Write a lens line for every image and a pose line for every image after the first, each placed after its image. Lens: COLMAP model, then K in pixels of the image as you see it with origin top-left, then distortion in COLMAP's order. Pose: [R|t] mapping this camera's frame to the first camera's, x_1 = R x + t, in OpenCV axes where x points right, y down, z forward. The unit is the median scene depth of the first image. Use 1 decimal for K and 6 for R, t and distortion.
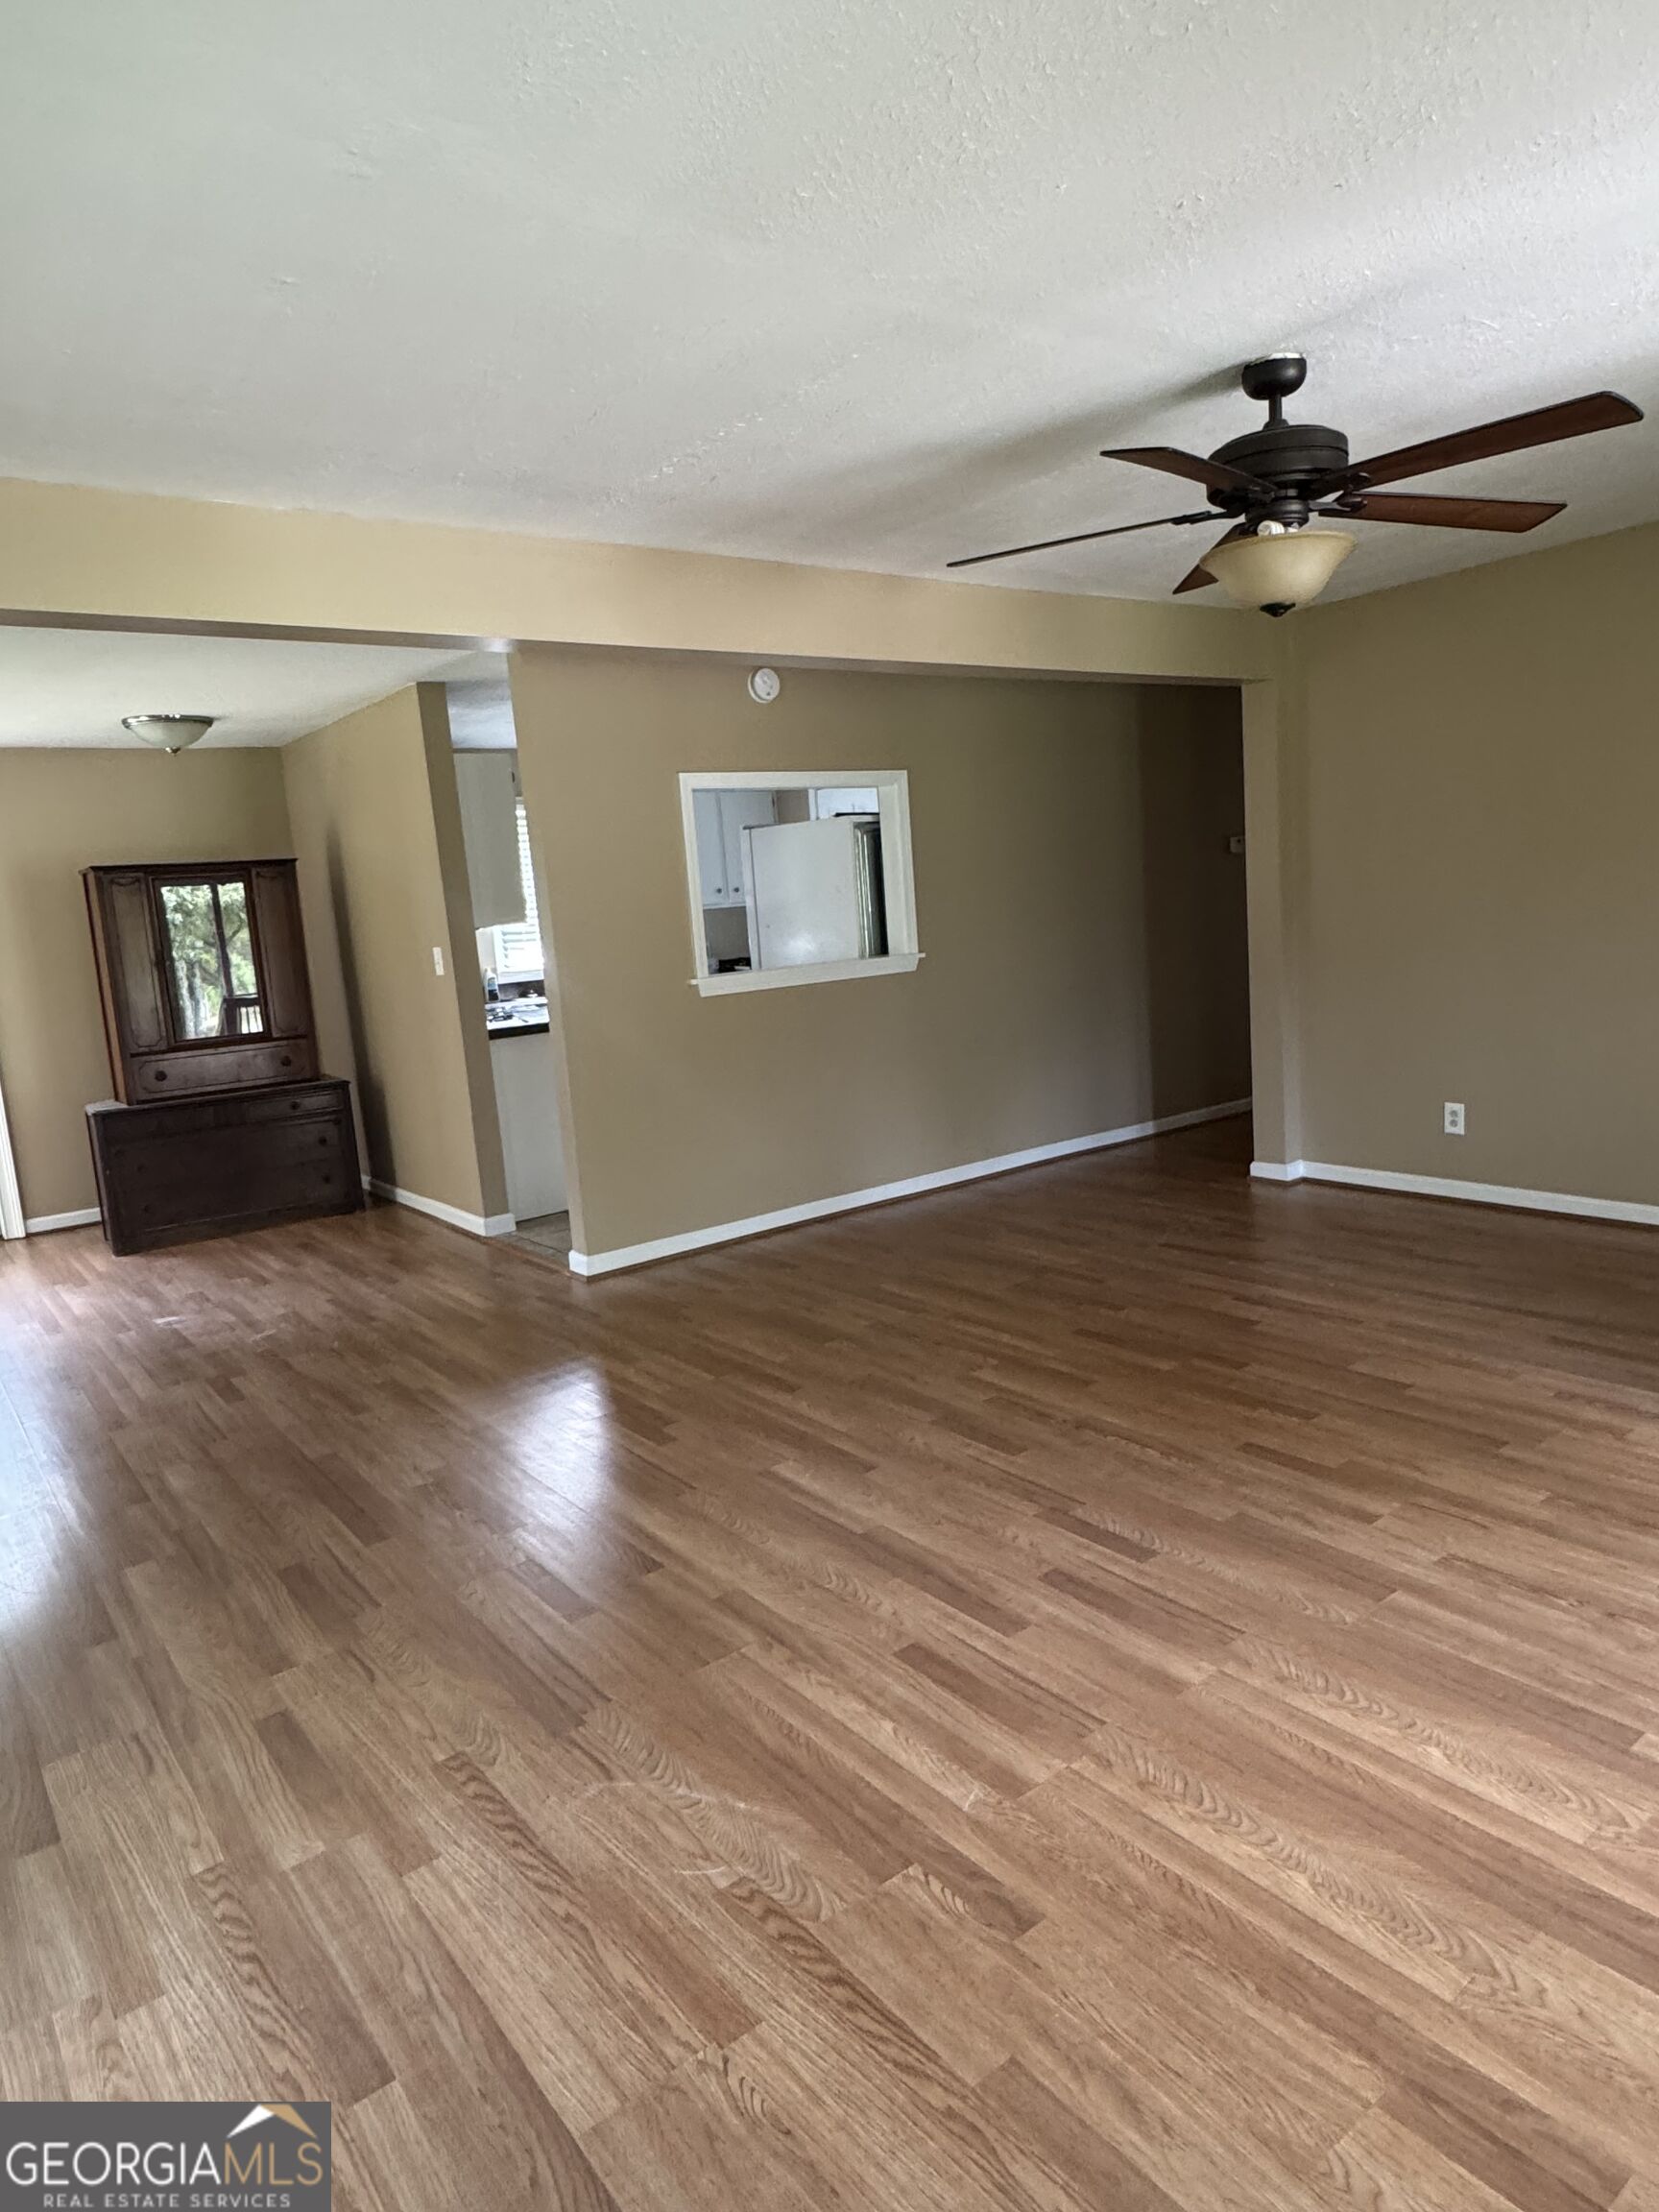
lens RADIAL K [[1349.5, 0, 832.3], [0, 1349.5, 1102.3], [0, 0, 1]] dist [-0.008060, 0.002753]
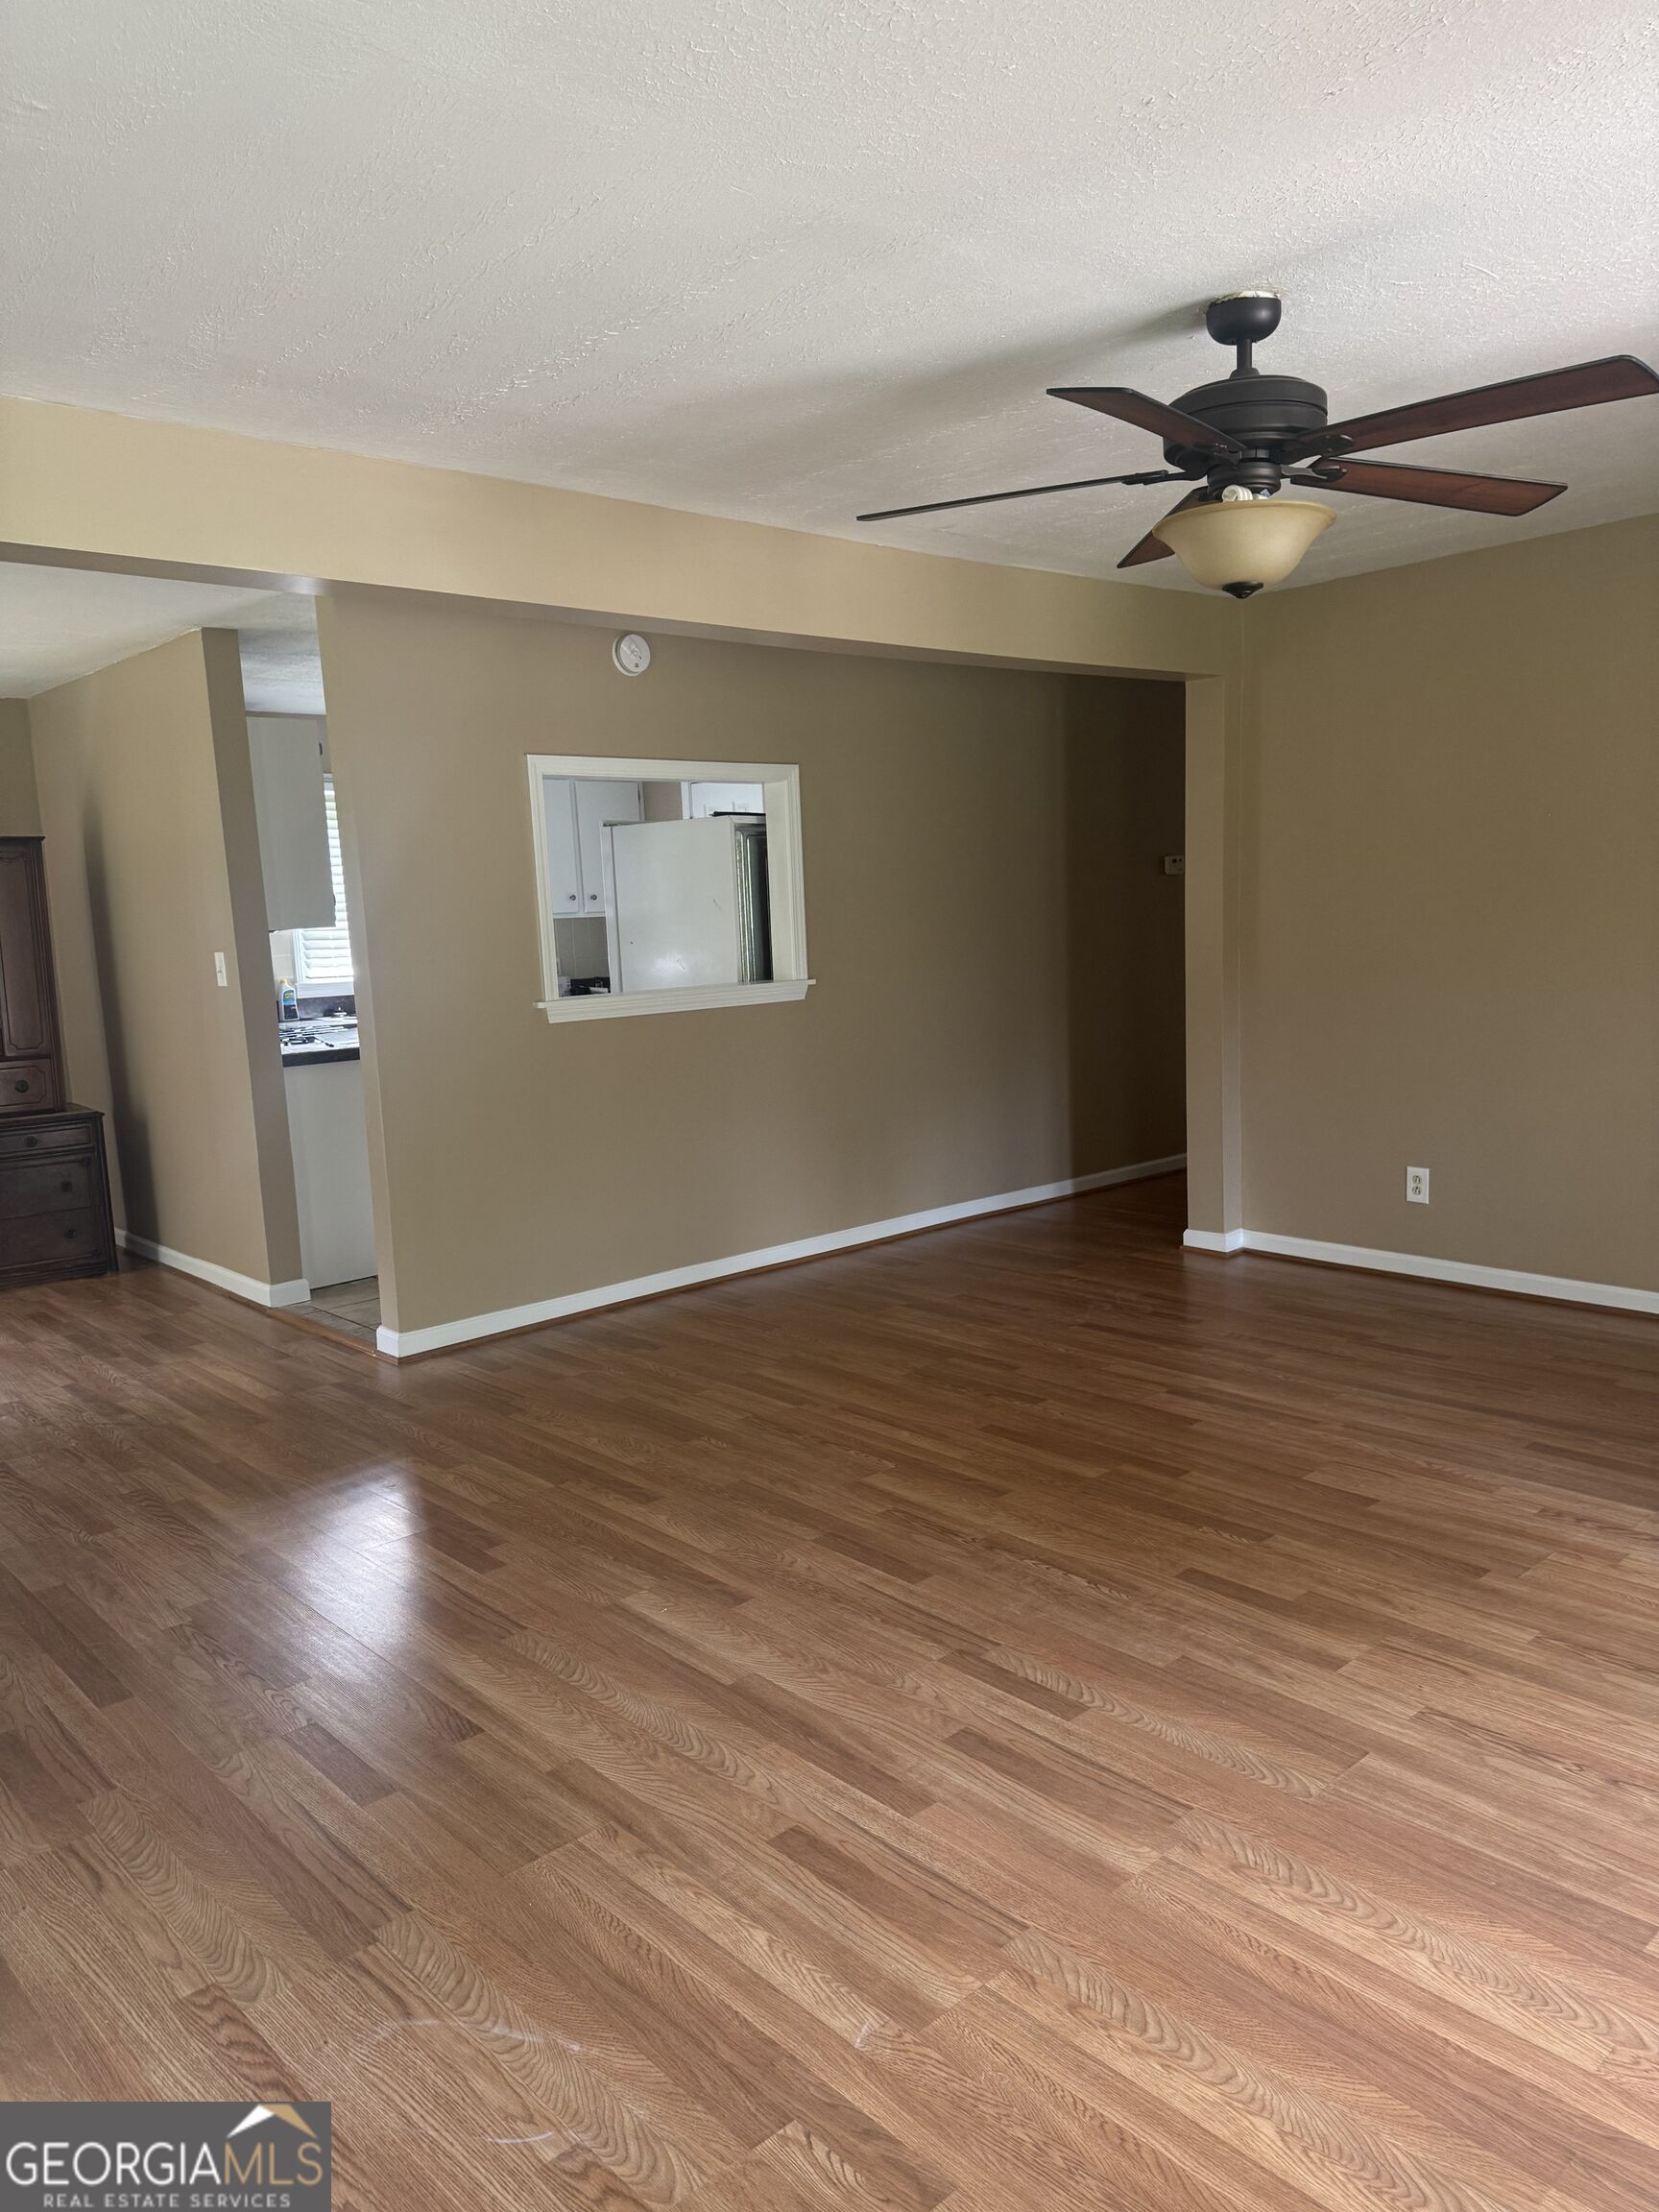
lens RADIAL K [[1566.4, 0, 842.5], [0, 1566.4, 1117.8], [0, 0, 1]] dist [0.037687, -0.041283]
pose [[0.995550, 0.022046, 0.091618, -0.003844], [-0.020287, 0.999592, -0.020089, -0.004390], [-0.092024, 0.018141, 0.995592, 0.023921]]
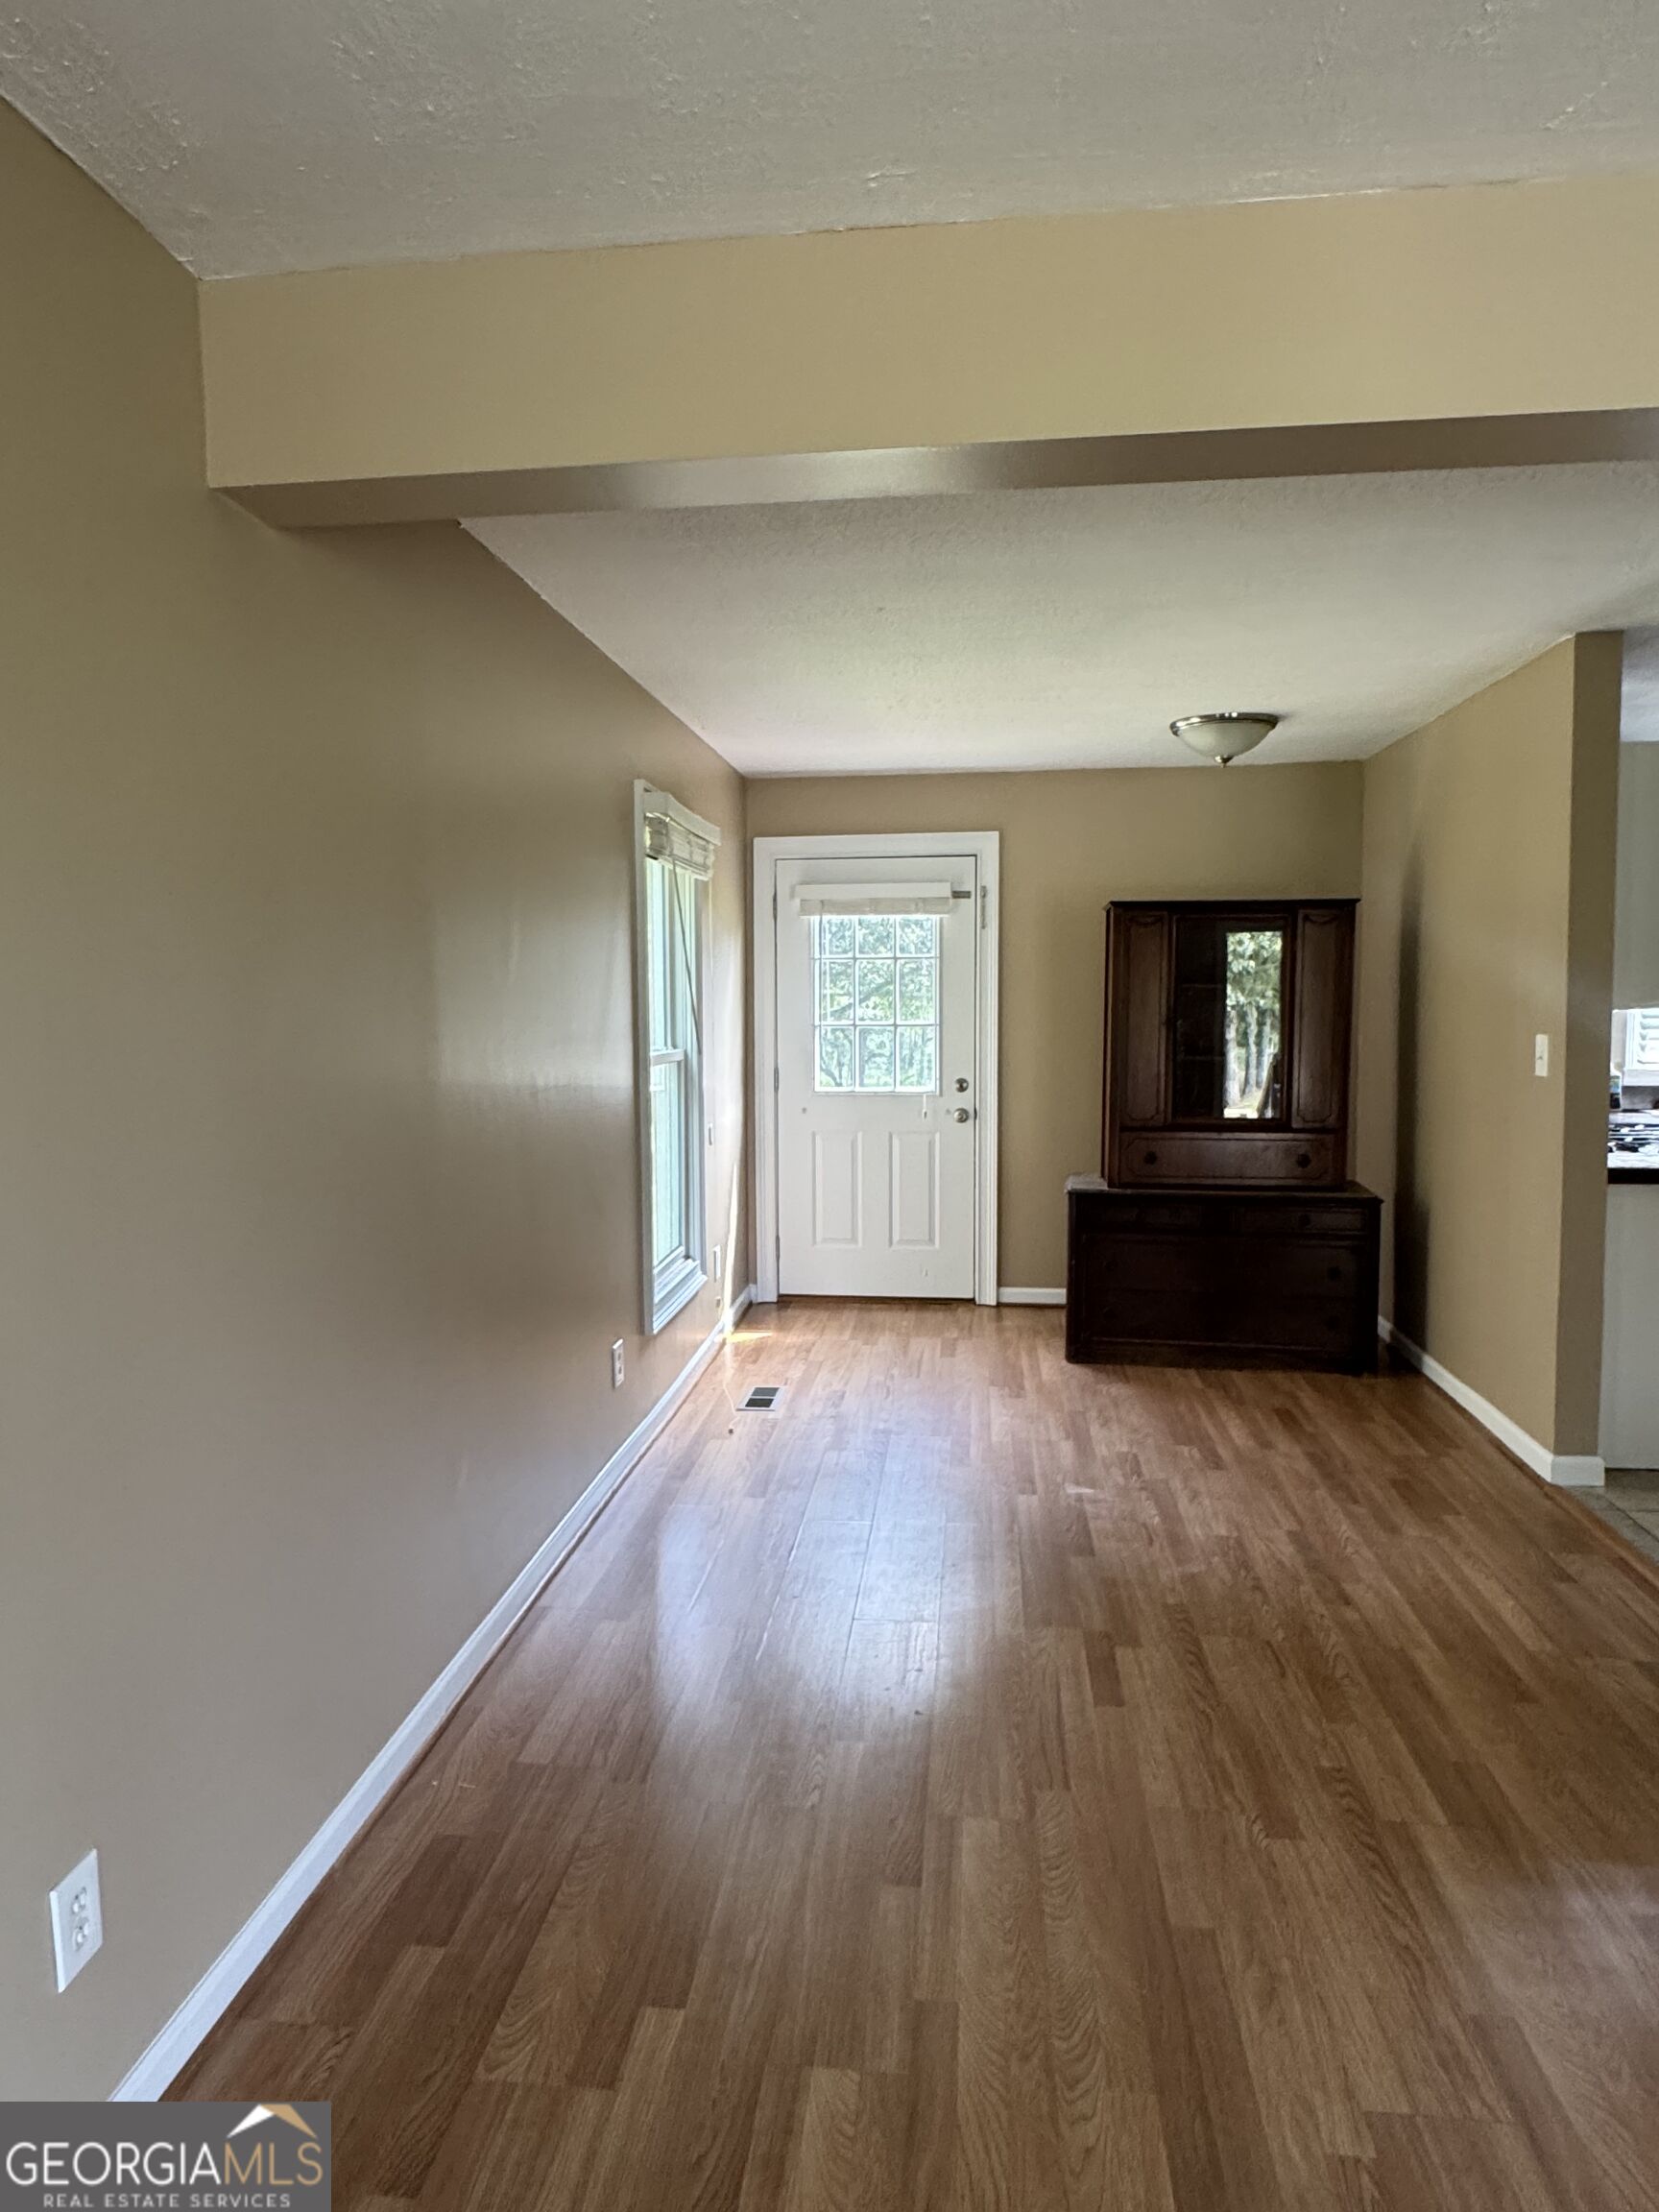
lens RADIAL K [[1349.5, 0, 817.1], [0, 1349.5, 1094.0], [0, 0, 1]] dist [-0.008060, 0.002753]
pose [[0.716427, 0.122948, -0.686743, -0.123956], [-0.153488, 0.988008, 0.016762, -0.058136], [0.680569, 0.093398, 0.726707, 0.380949]]
